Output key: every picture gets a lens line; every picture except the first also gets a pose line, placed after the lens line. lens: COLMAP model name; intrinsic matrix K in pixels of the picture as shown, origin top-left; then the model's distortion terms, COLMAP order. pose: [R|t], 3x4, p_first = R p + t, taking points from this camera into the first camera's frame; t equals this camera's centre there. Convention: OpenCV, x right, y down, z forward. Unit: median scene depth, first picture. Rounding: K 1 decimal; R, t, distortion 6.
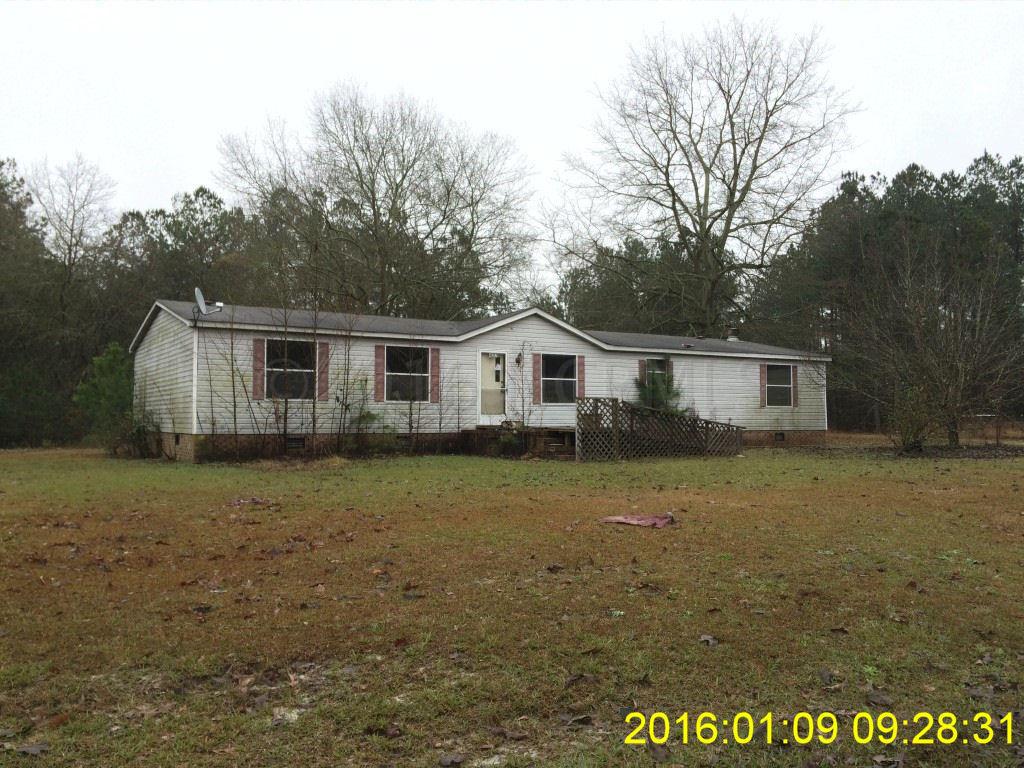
lens RADIAL K [[866.8, 0, 512.1], [0, 866.8, 381.0], [0, 0, 1]] dist [0.015403, -0.012122]
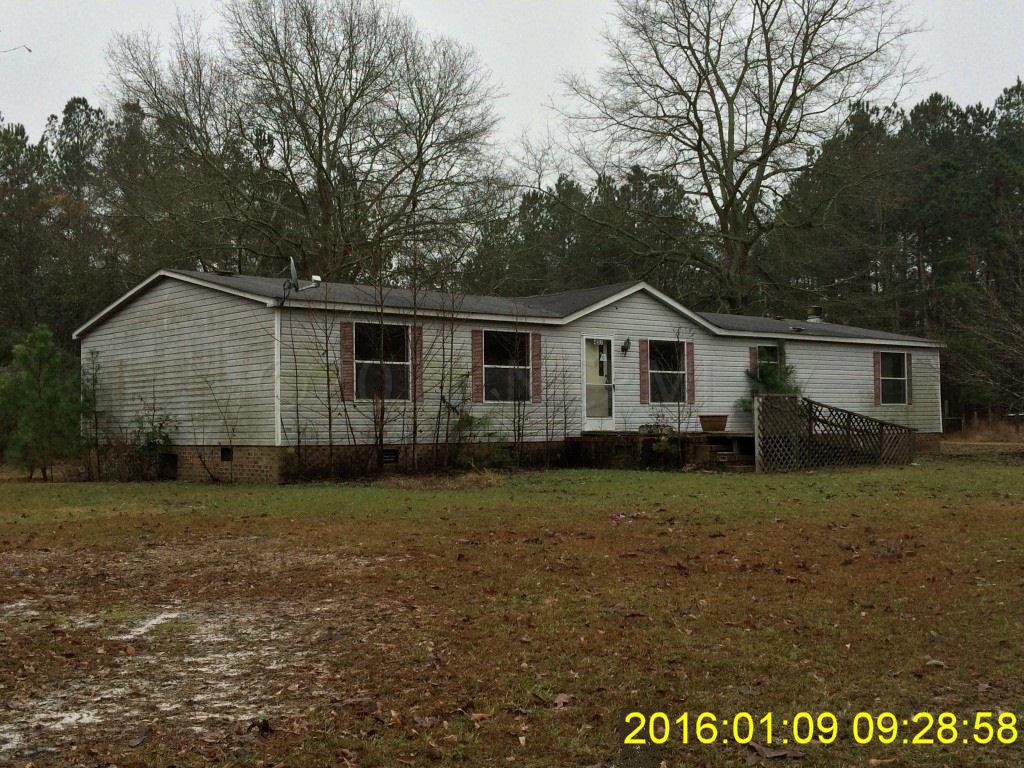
lens RADIAL K [[1214.0, 0, 511.7], [0, 1214.0, 386.0], [0, 0, 1]] dist [0.017889, 0.000000]
pose [[0.987384, -0.006549, 0.158212, -0.259666], [0.004618, 0.999910, 0.012572, -0.003798], [-0.158280, -0.011683, 0.987325, -0.075228]]
